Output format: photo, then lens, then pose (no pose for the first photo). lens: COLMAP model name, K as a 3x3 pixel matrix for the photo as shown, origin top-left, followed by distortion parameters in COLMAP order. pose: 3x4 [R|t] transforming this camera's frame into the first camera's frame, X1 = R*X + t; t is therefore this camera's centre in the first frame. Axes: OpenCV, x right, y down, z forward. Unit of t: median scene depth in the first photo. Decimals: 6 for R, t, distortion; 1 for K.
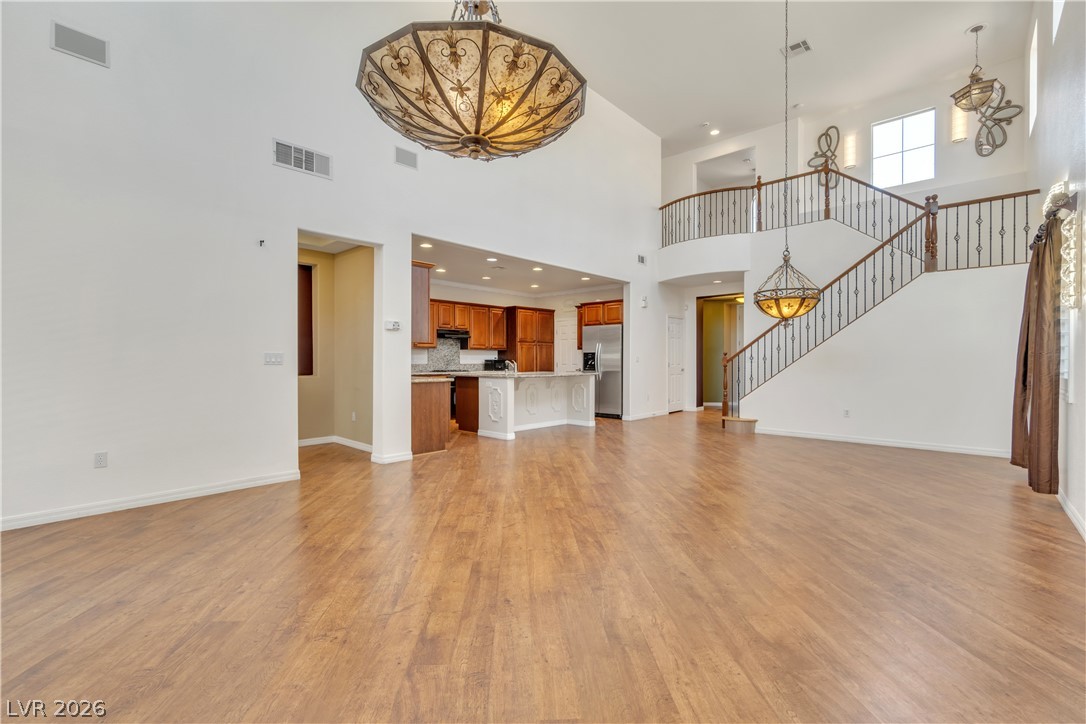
lens RADIAL K [[471.3, 0, 541.4], [0, 471.3, 360.8], [0, 0, 1]] dist [-0.002673, -0.000263]
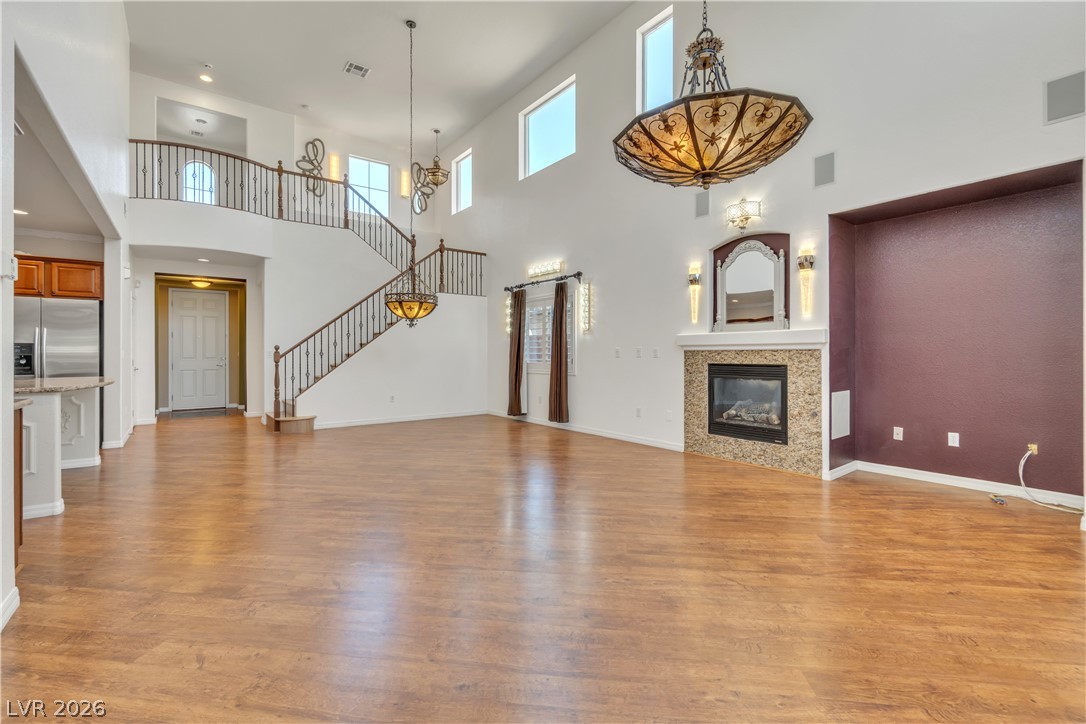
lens RADIAL K [[477.6, 0, 534.6], [0, 477.6, 351.9], [0, 0, 1]] dist [-0.001958, 0.000060]
pose [[0.193601, 0.002893, 0.981076, -0.377843], [0.005933, 0.999974, -0.004120, -0.001430], [-0.981062, 0.006618, 0.193579, 0.315301]]
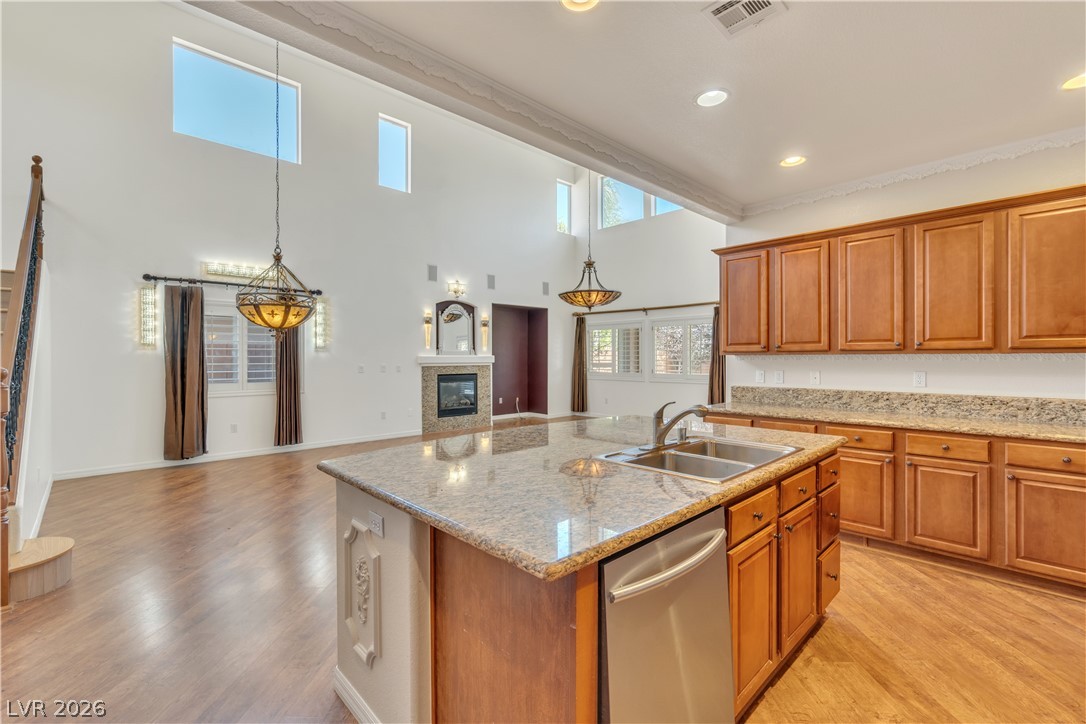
lens RADIAL K [[475.2, 0, 540.2], [0, 475.2, 361.0], [0, 0, 1]] dist [-0.003204, -0.000119]
pose [[-0.997261, 0.001576, 0.073953, -0.006927], [0.002286, 0.999952, 0.009508, -0.024937], [-0.073934, 0.009651, -0.997216, 1.200508]]
